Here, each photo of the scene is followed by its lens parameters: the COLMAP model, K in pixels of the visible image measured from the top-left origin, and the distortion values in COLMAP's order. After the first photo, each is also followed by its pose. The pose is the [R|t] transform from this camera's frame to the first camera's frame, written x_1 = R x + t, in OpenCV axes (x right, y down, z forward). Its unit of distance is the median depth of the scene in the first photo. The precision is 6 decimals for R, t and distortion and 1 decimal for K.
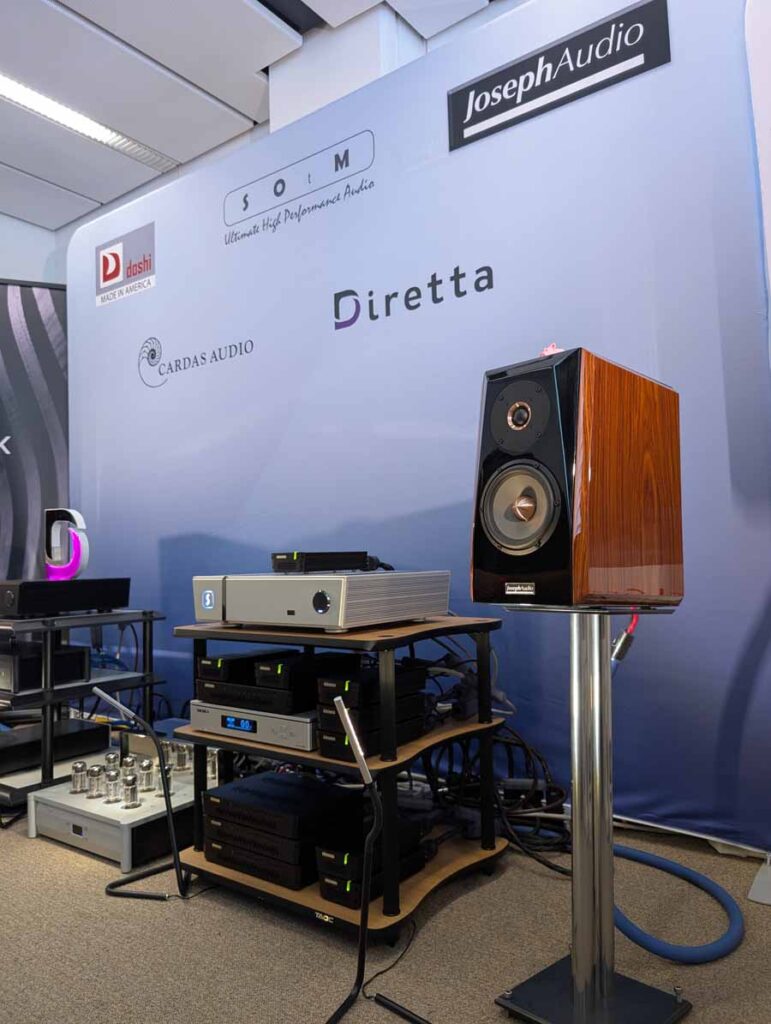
lens RADIAL K [[742.9, 0, 394.2], [0, 742.9, 509.5], [0, 0, 1]] dist [0.023624, -0.038525]
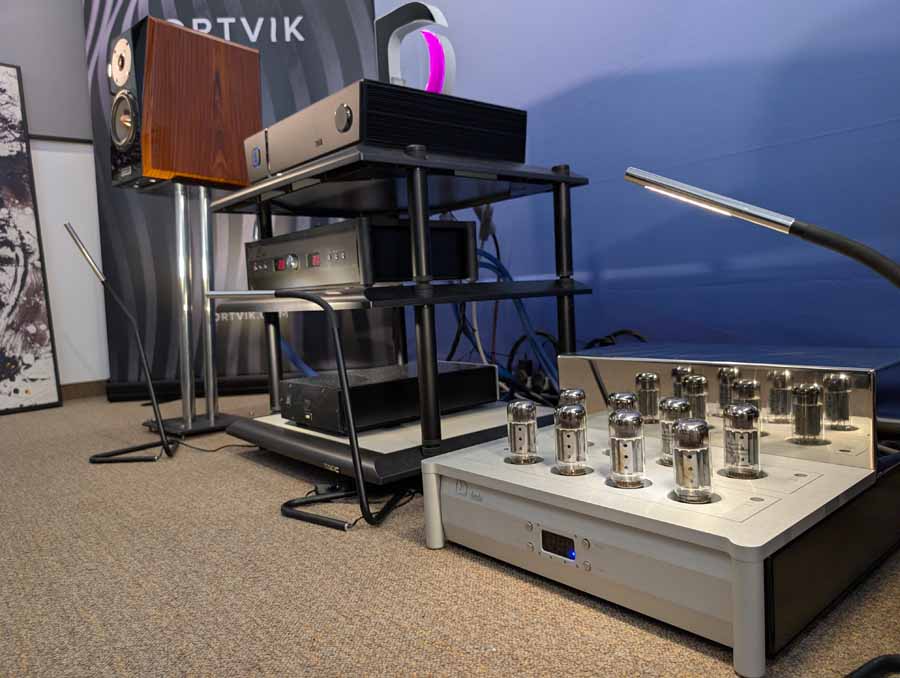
lens RADIAL K [[653.0, 0, 446.8], [0, 653.0, 335.2], [0, 0, 1]] dist [0.023624, -0.038525]
pose [[0.969138, -0.016542, -0.245965, -0.324771], [0.050037, 0.990177, 0.130562, 0.215380], [0.241389, -0.138840, 0.960445, 0.531983]]
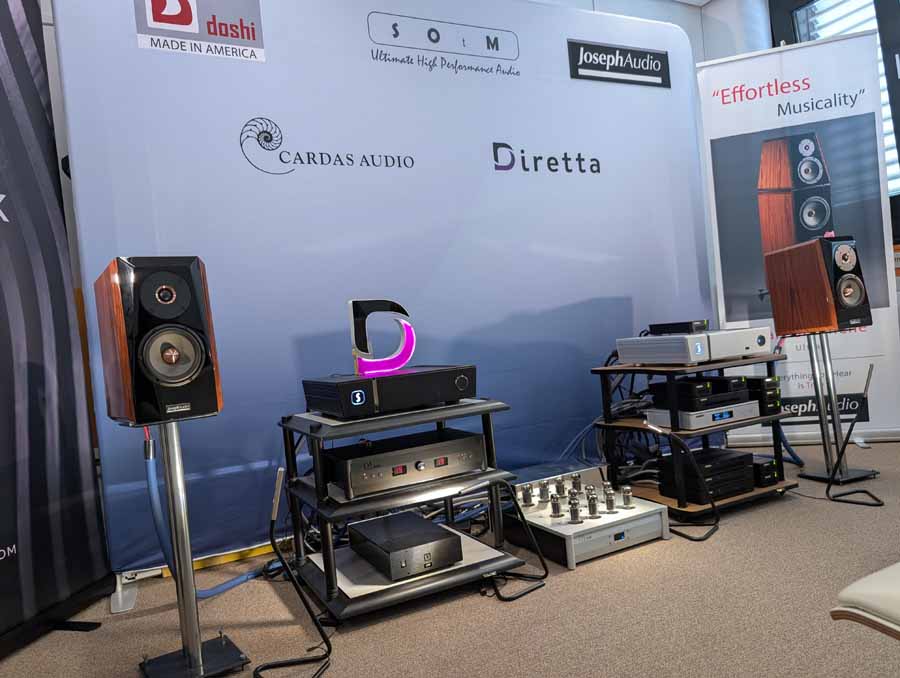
lens RADIAL K [[653.0, 0, 448.8], [0, 653.0, 341.6], [0, 0, 1]] dist [0.023624, -0.038525]
pose [[0.450180, -0.033803, 0.892298, -1.312466], [0.027343, 0.999336, 0.024063, 0.040113], [-0.892519, 0.013566, 0.450805, 0.613545]]
